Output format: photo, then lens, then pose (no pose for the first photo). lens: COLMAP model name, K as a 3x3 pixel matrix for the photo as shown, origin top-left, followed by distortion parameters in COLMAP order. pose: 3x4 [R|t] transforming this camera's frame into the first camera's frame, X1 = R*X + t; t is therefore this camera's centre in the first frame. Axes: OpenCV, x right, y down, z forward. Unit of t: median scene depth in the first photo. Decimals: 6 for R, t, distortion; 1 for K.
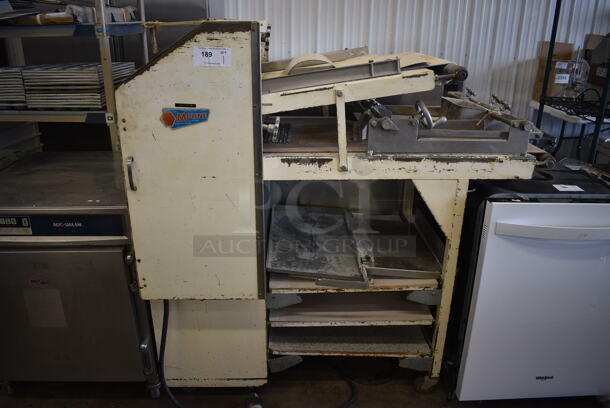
lens RADIAL K [[471.4, 0, 305.0], [0, 471.4, 204.0], [0, 0, 1]] dist [-0.090836, 0.003570]
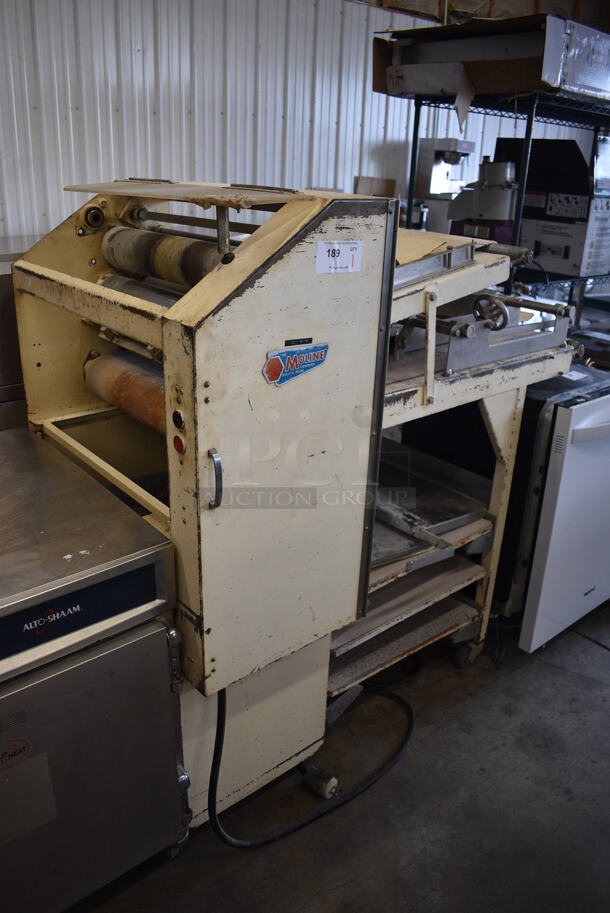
lens RADIAL K [[705.5, 0, 305.0], [0, 705.5, 456.5], [0, 0, 1]] dist [-0.090836, 0.003570]
pose [[0.783282, -0.227631, 0.578492, -0.692832], [0.202971, 0.973197, 0.108120, -0.144440], [-0.587599, 0.032729, 0.808490, 0.252218]]
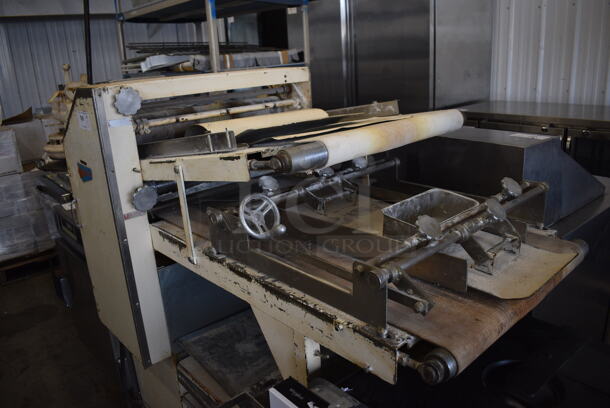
lens RADIAL K [[471.4, 0, 305.0], [0, 471.4, 204.0], [0, 0, 1]] dist [-0.090836, 0.003570]
pose [[0.645118, 0.188430, -0.740485, 0.775867], [-0.220159, 0.973855, 0.056010, -0.254573], [0.731678, 0.126891, 0.669735, 0.587322]]
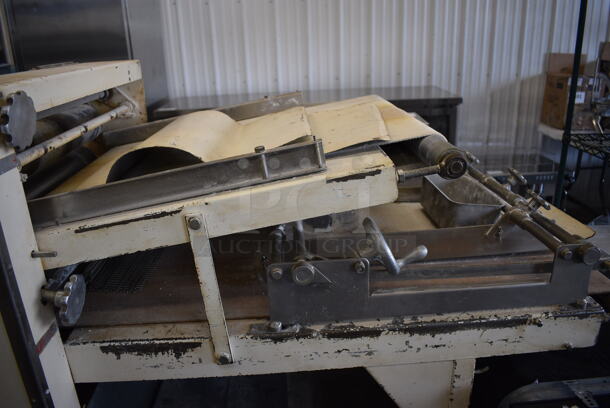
lens RADIAL K [[471.4, 0, 305.0], [0, 471.4, 204.0], [0, 0, 1]] dist [-0.090836, 0.003570]
pose [[0.998844, -0.048060, 0.000977, 0.173667], [0.048068, 0.998393, -0.030014, -0.220312], [0.000468, 0.030027, 0.999549, 0.493872]]
